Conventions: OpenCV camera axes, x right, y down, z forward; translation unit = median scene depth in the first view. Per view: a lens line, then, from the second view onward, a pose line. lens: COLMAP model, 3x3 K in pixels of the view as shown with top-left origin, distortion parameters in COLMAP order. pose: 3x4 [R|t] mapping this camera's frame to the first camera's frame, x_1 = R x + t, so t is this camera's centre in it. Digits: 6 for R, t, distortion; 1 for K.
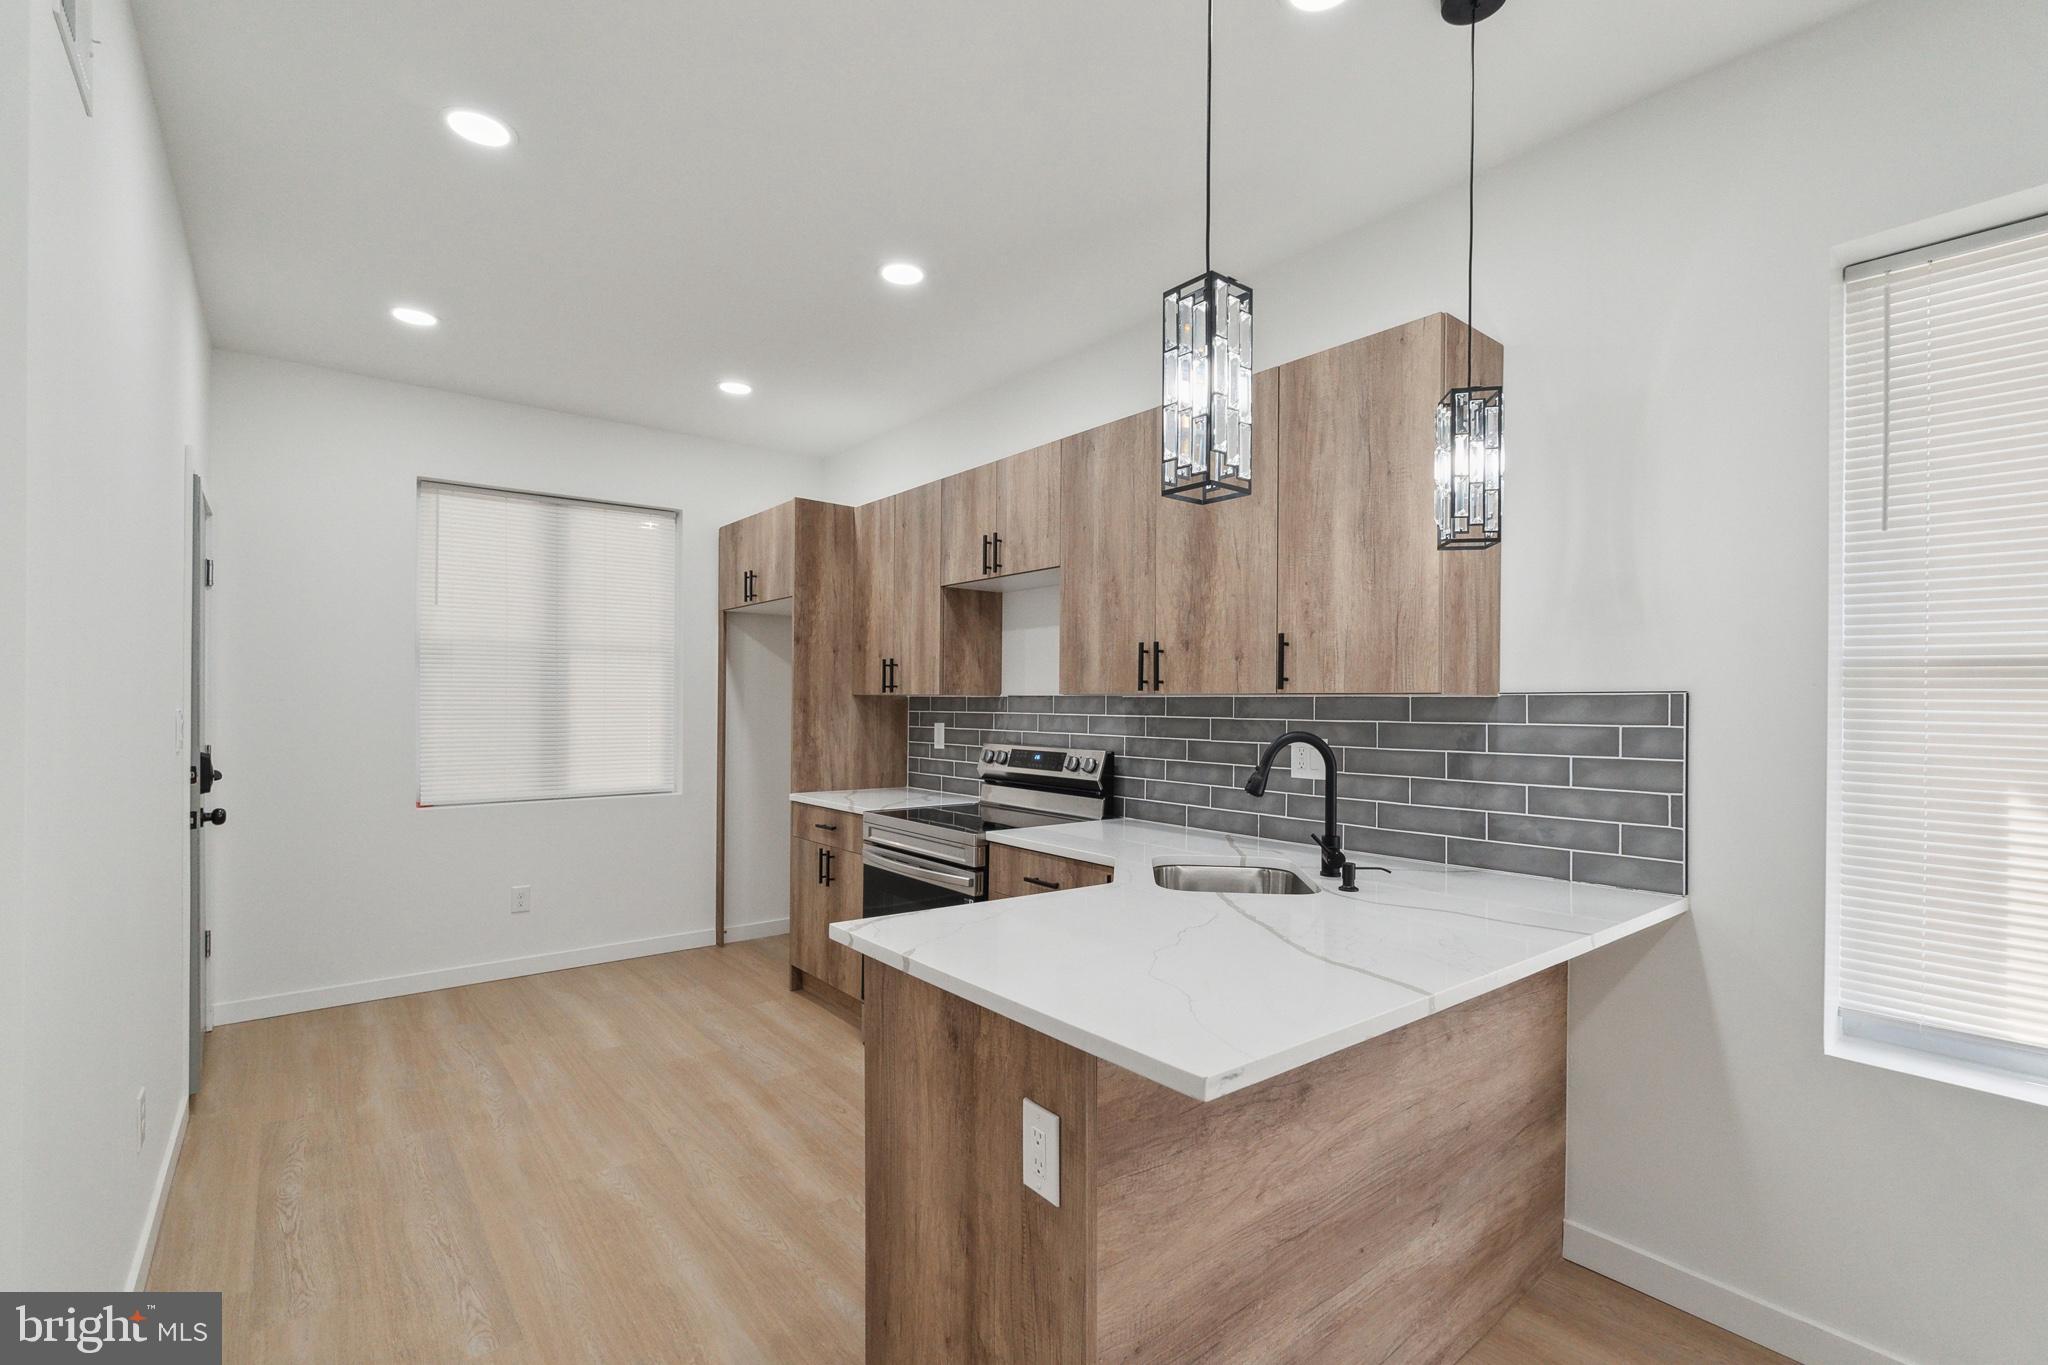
lens RADIAL K [[913.2, 0, 1021.2], [0, 913.2, 694.8], [0, 0, 1]] dist [0.001635, 0.000112]
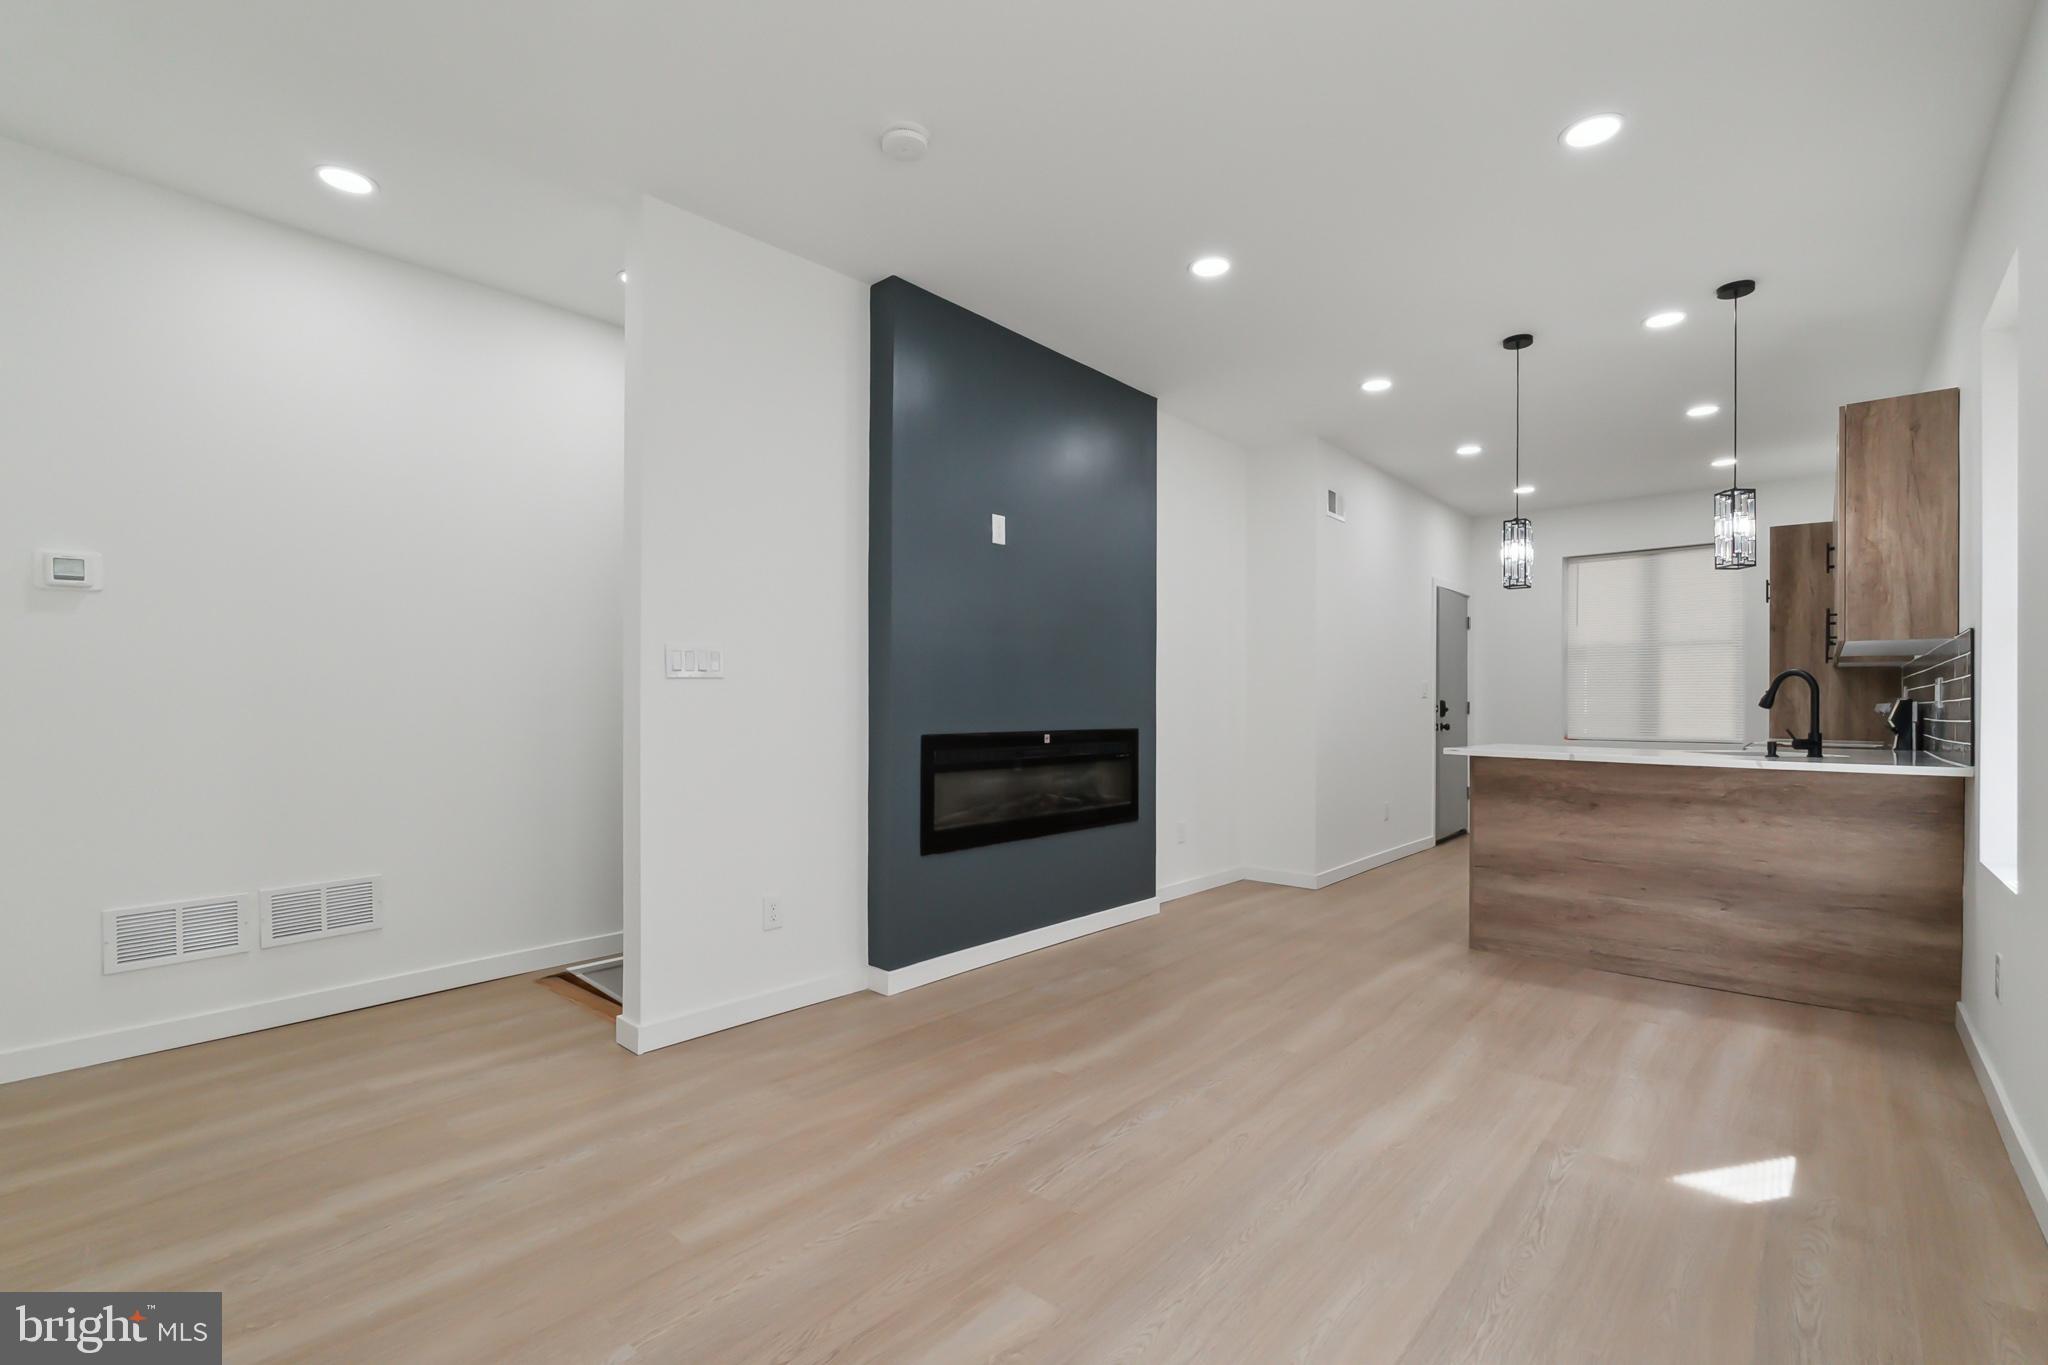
lens RADIAL K [[913.2, 0, 1021.2], [0, 913.2, 694.8], [0, 0, 1]] dist [0.001635, 0.000112]
pose [[0.167551, -0.015983, -0.985734, 1.310373], [0.003009, 0.999872, -0.015701, 0.082893], [0.985859, -0.000335, 0.167578, -0.510725]]
